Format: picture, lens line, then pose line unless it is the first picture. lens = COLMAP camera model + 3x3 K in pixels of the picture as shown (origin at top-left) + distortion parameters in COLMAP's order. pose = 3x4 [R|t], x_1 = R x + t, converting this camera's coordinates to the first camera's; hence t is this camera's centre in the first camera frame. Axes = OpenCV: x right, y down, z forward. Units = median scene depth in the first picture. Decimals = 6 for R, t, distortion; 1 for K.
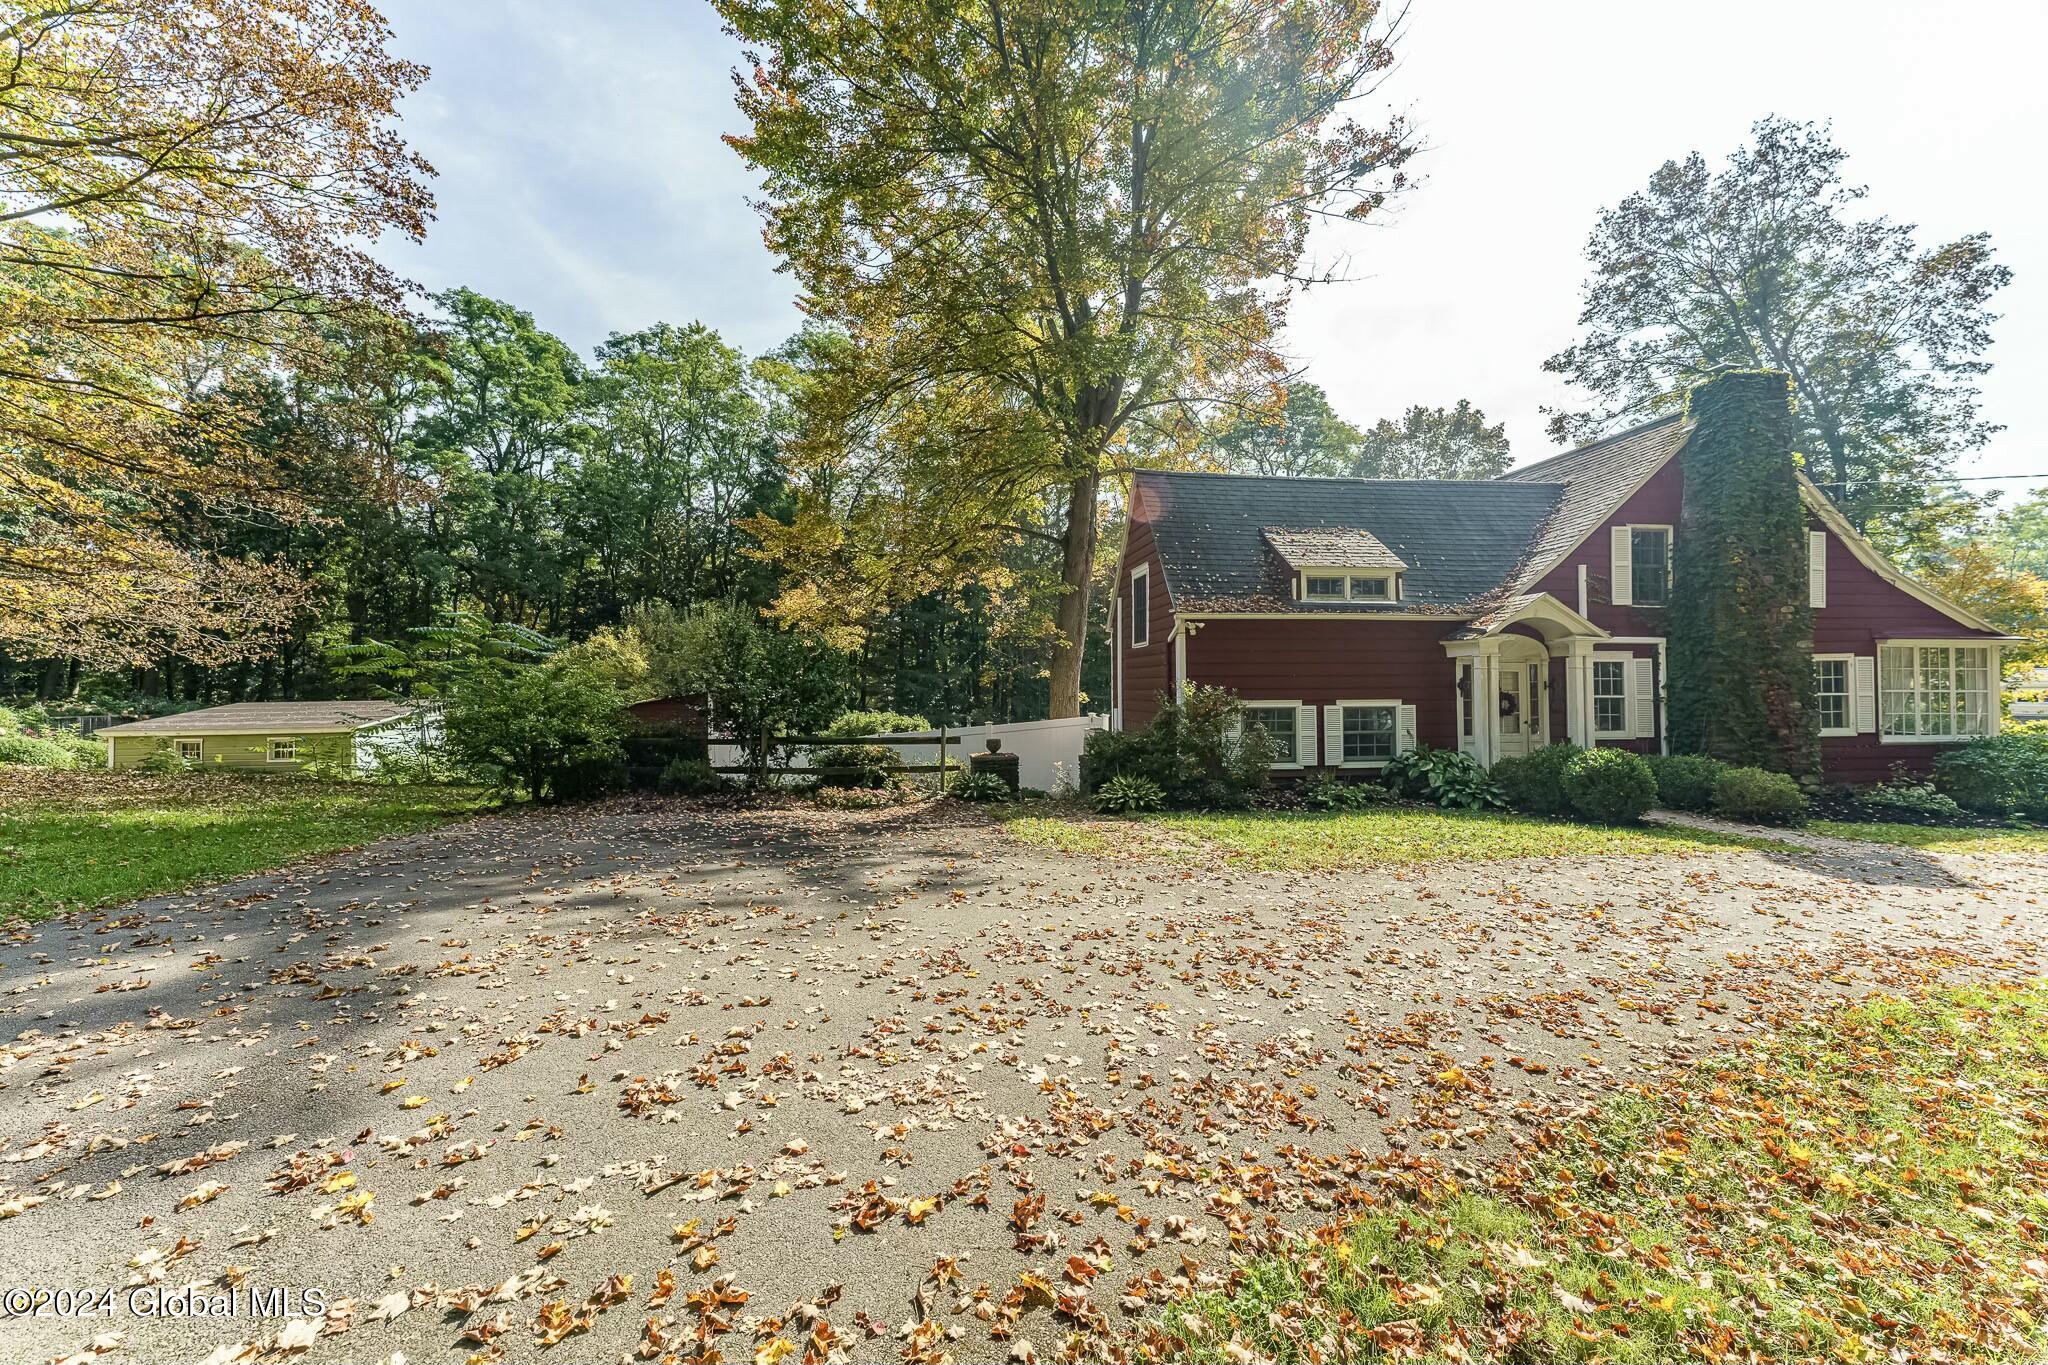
lens RADIAL K [[812.2, 0, 1024.9], [0, 812.2, 678.4], [0, 0, 1]] dist [0.001034, -0.000380]
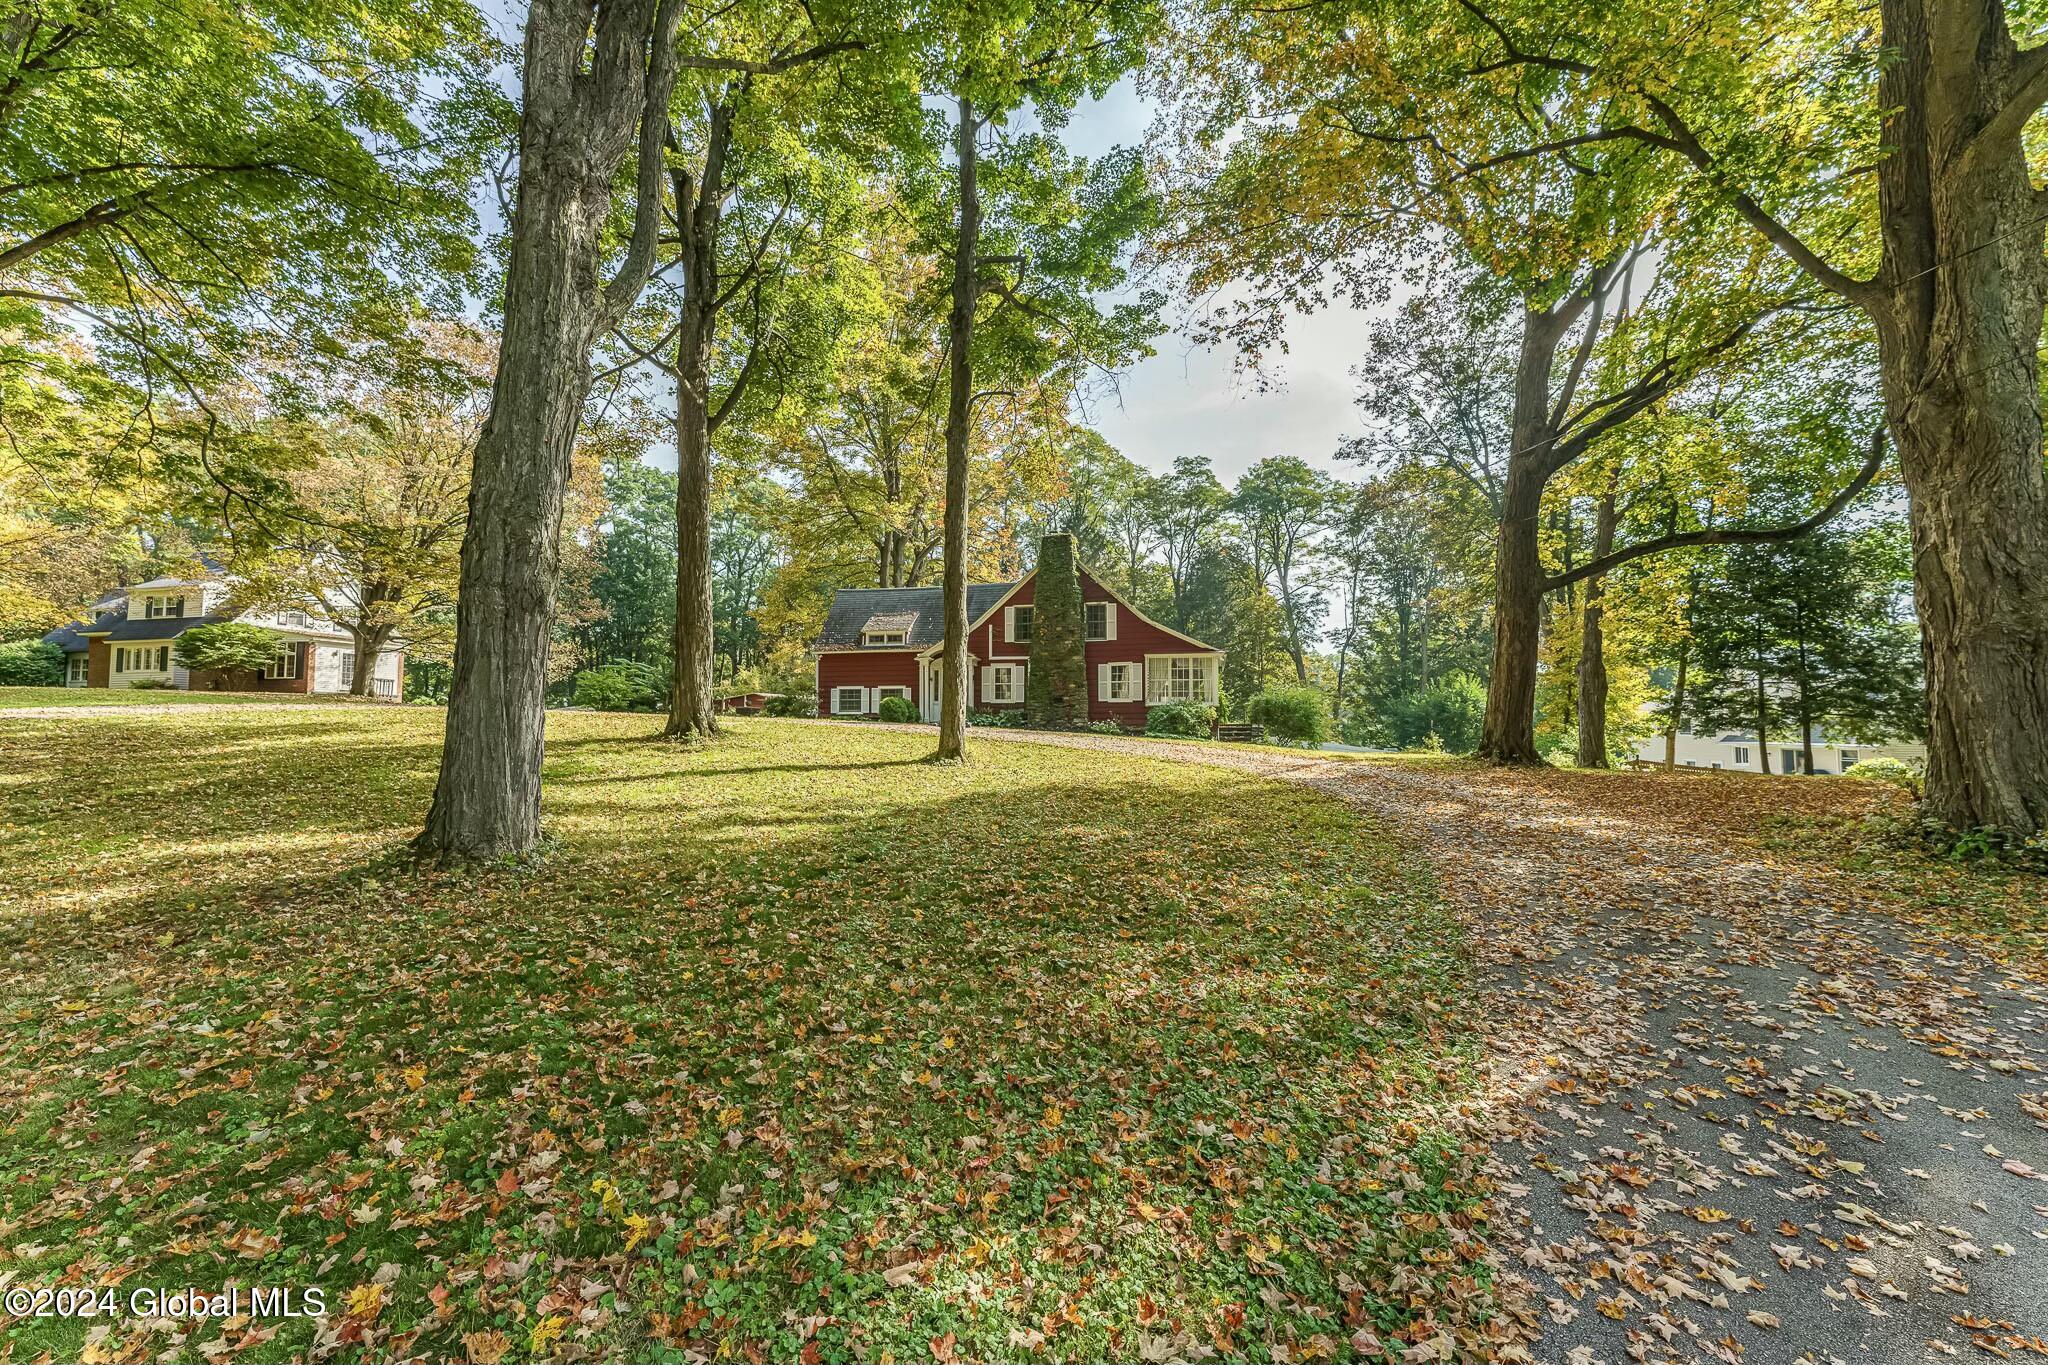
lens RADIAL K [[812.2, 0, 1025.6], [0, 812.2, 694.9], [0, 0, 1]] dist [0.001034, -0.000380]
pose [[0.938774, -0.009527, -0.344401, 1.525849], [0.000644, 0.999664, -0.025898, 0.109175], [0.344532, 0.024091, 0.938465, -1.042279]]
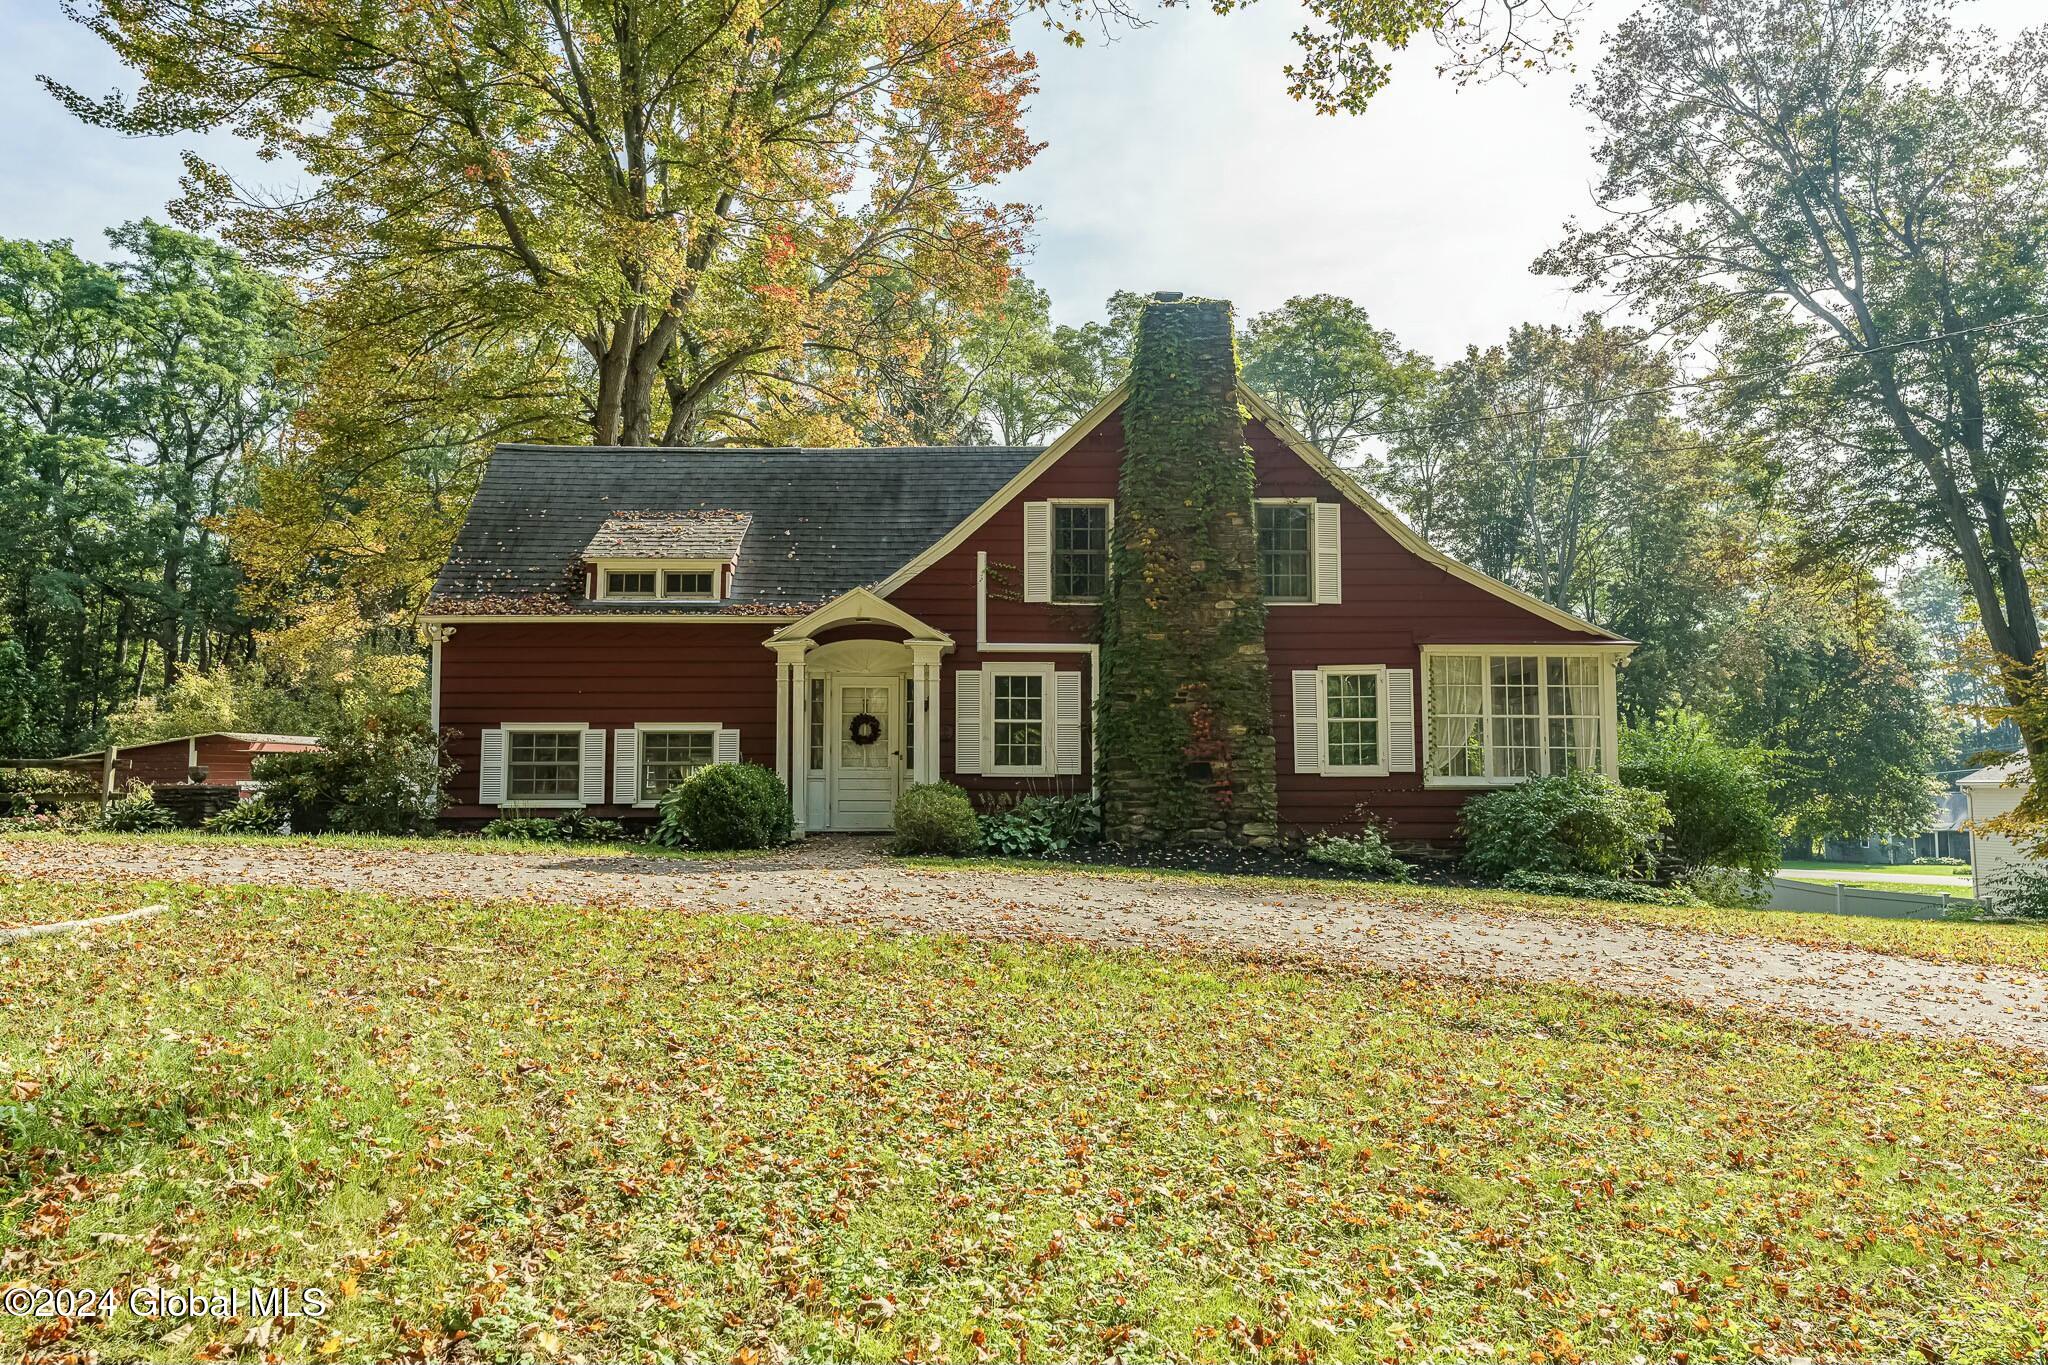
lens RADIAL K [[1299.2, 0, 1023.7], [0, 1299.2, 678.8], [0, 0, 1]] dist [-0.003817, 0.001309]
pose [[0.993211, -0.005222, -0.116210, 0.861352], [-0.002335, 0.997896, -0.064798, 0.062110], [0.116304, 0.064630, 0.991109, -0.220164]]
